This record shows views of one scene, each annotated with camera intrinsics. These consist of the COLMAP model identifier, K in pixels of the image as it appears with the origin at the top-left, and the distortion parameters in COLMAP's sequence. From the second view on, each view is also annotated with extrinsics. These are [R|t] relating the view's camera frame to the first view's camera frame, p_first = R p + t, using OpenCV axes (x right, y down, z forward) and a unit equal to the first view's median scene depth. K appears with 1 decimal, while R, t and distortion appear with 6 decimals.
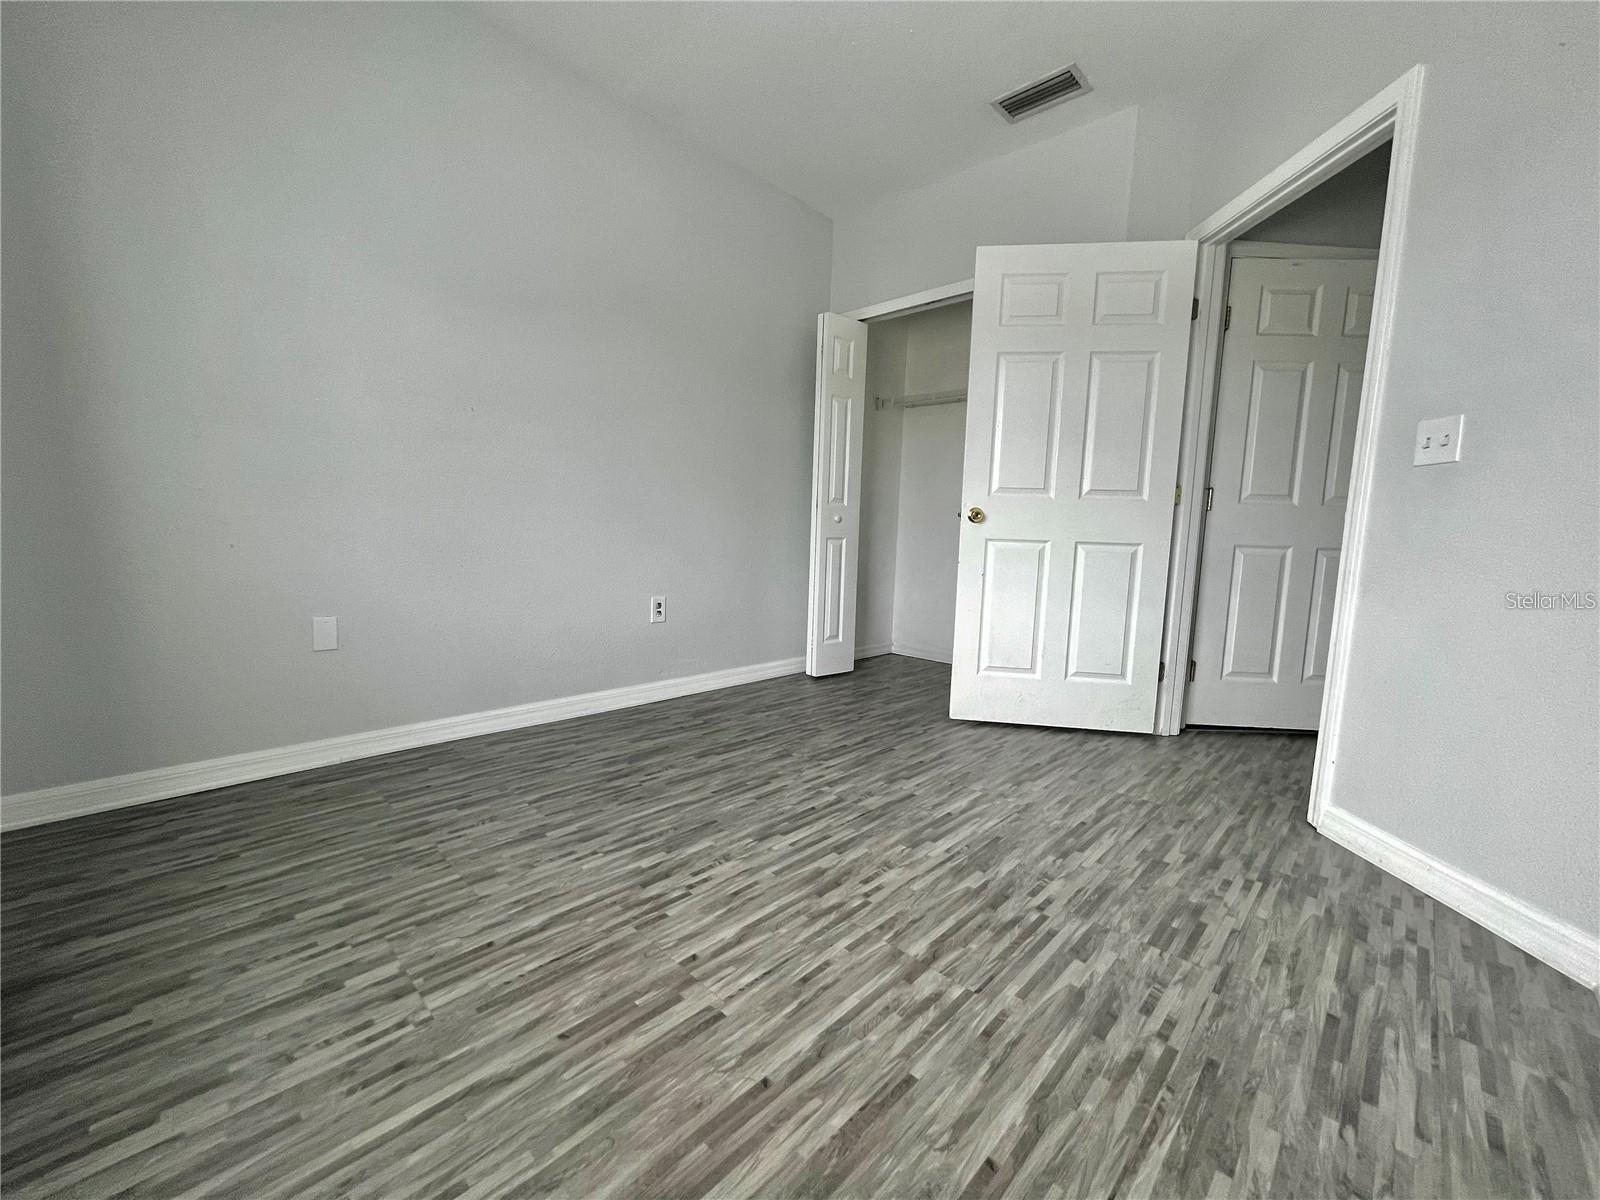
lens RADIAL K [[645.2, 0, 799.5], [0, 645.2, 607.7], [0, 0, 1]] dist [-0.003104, 0.000682]
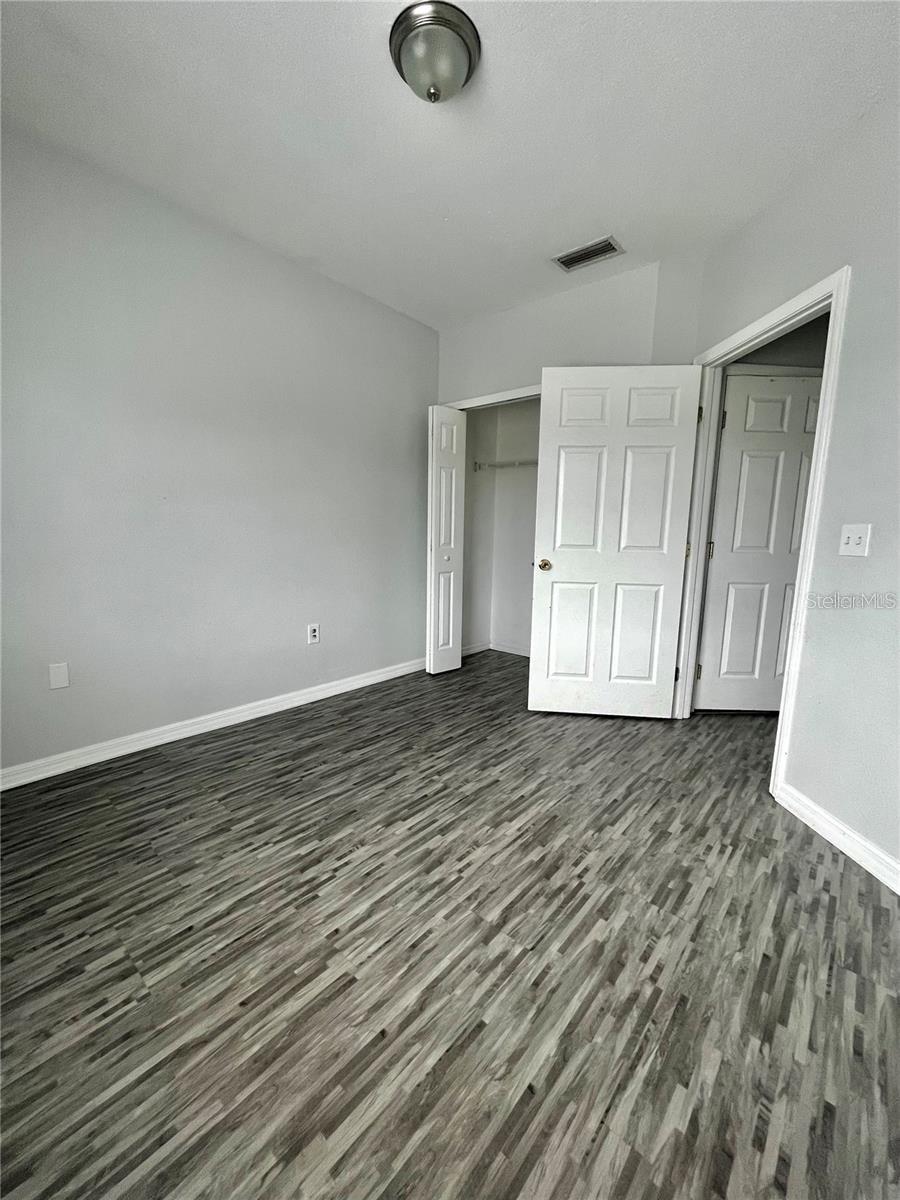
lens RADIAL K [[483.9, 0, 448.2], [0, 483.9, 610.1], [0, 0, 1]] dist [-0.003104, 0.000682]
pose [[0.998943, -0.020872, 0.040962, 0.049976], [0.019180, 0.998964, 0.041265, -0.190551], [-0.041781, -0.040436, 0.998308, -0.046998]]
